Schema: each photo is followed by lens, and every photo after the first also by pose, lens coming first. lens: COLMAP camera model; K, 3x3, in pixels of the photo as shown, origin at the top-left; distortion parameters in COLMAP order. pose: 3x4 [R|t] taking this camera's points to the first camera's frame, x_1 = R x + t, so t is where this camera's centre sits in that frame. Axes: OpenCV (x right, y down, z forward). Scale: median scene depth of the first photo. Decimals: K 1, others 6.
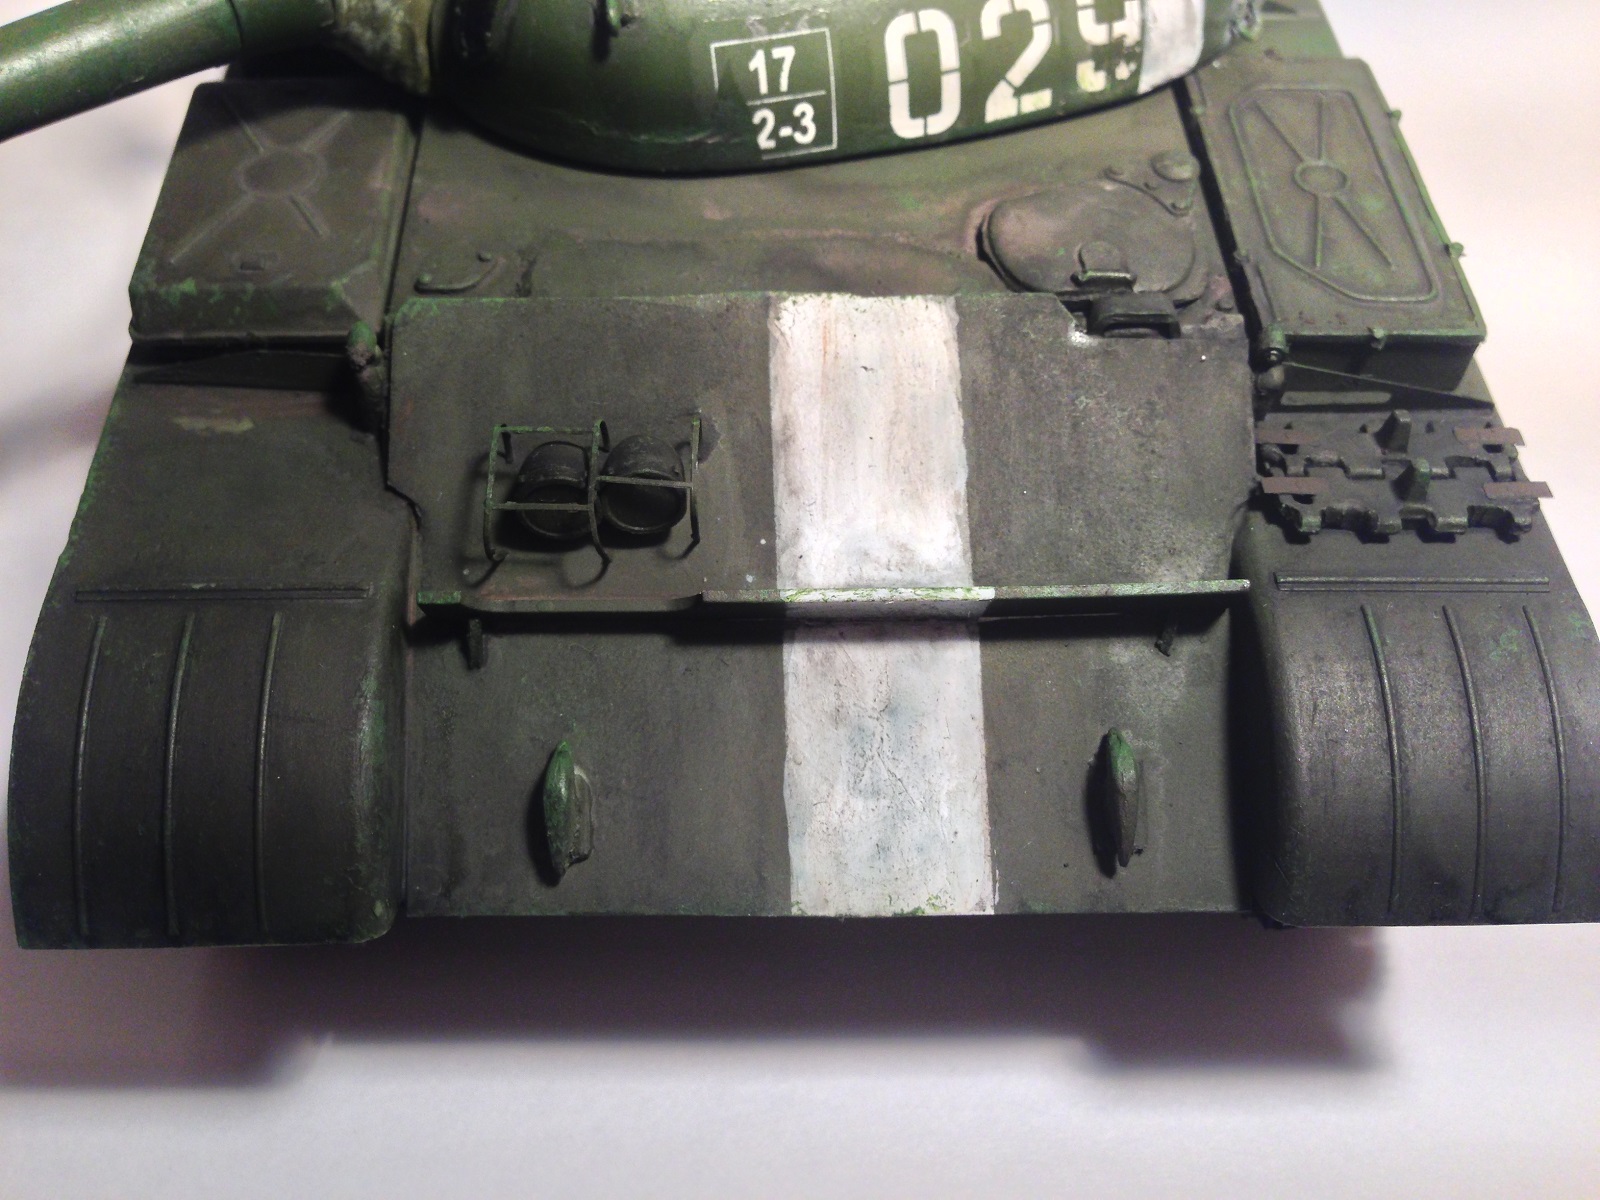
lens RADIAL K [[1559.3, 0, 800.0], [0, 1559.3, 600.0], [0, 0, 1]] dist [0.022750, 0.025744]
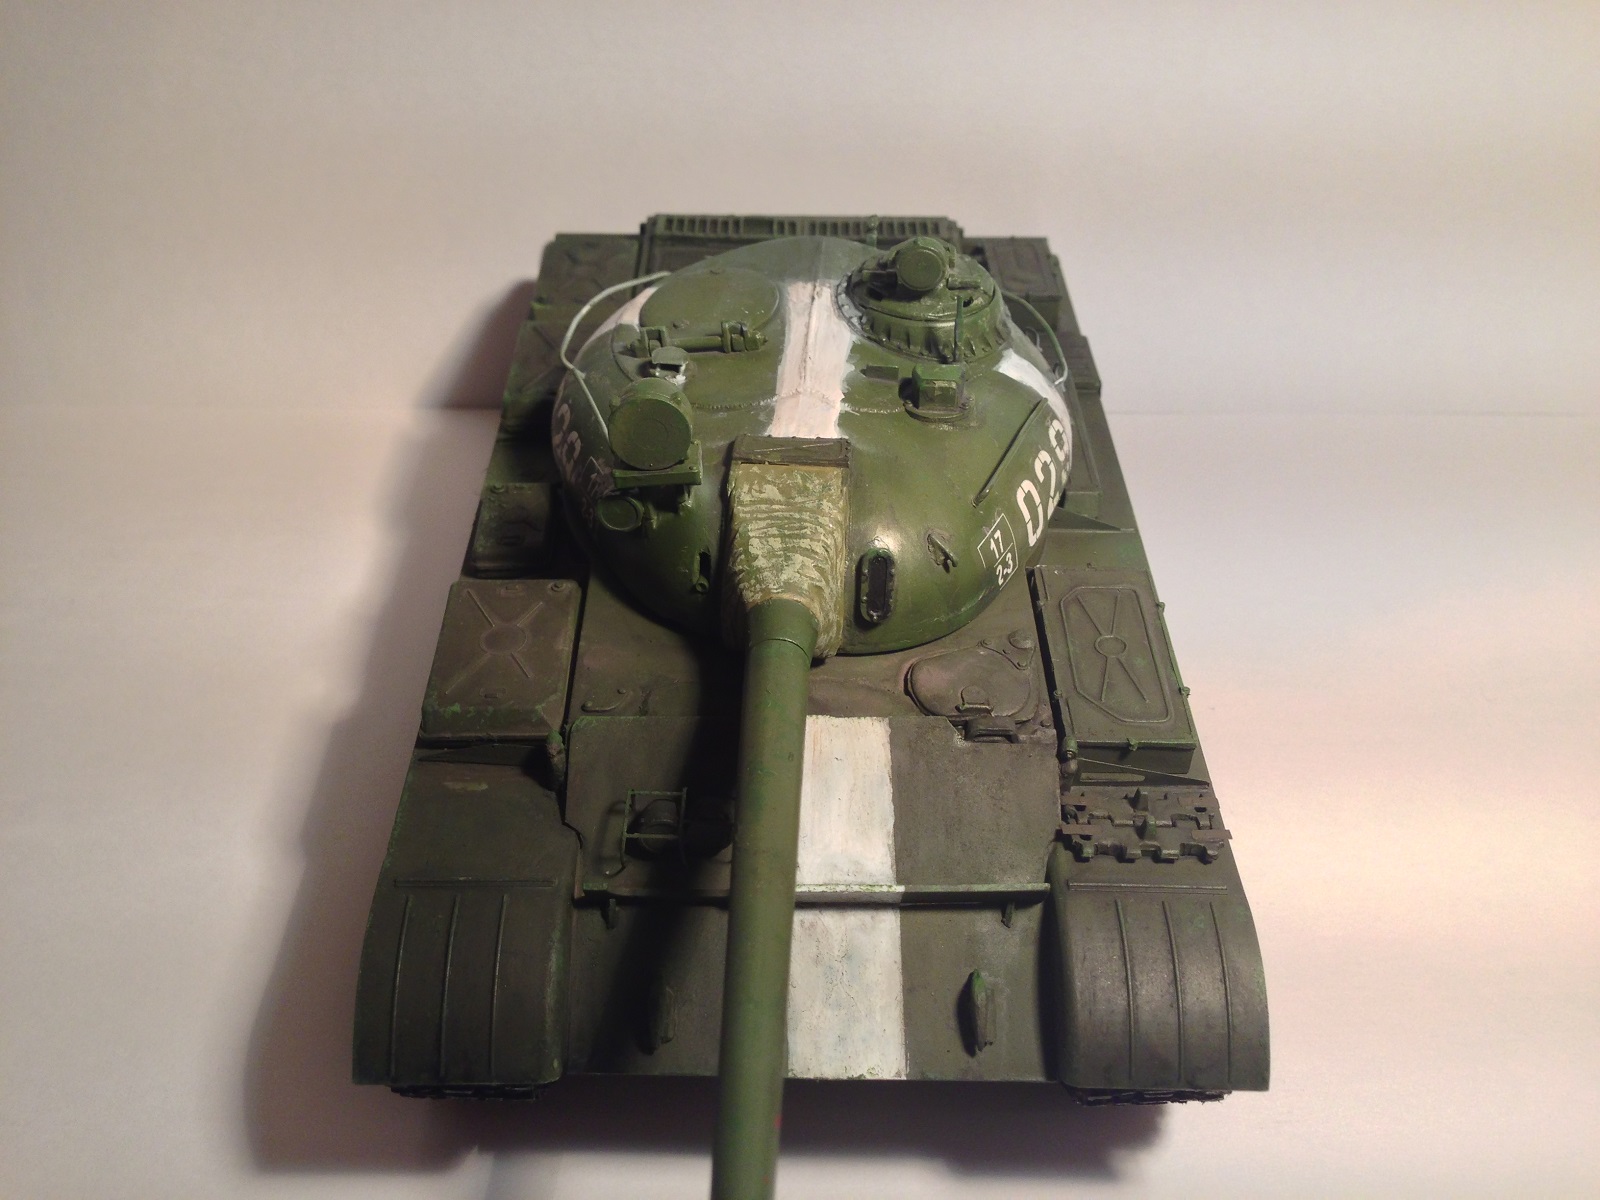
lens RADIAL K [[1559.3, 0, 800.0], [0, 1559.3, 600.0], [0, 0, 1]] dist [0.022750, 0.025744]
pose [[0.999550, 0.009517, -0.028441, 0.048853], [-0.015047, 0.979458, -0.201088, 0.030462], [0.025943, 0.201425, 0.979160, -0.759541]]
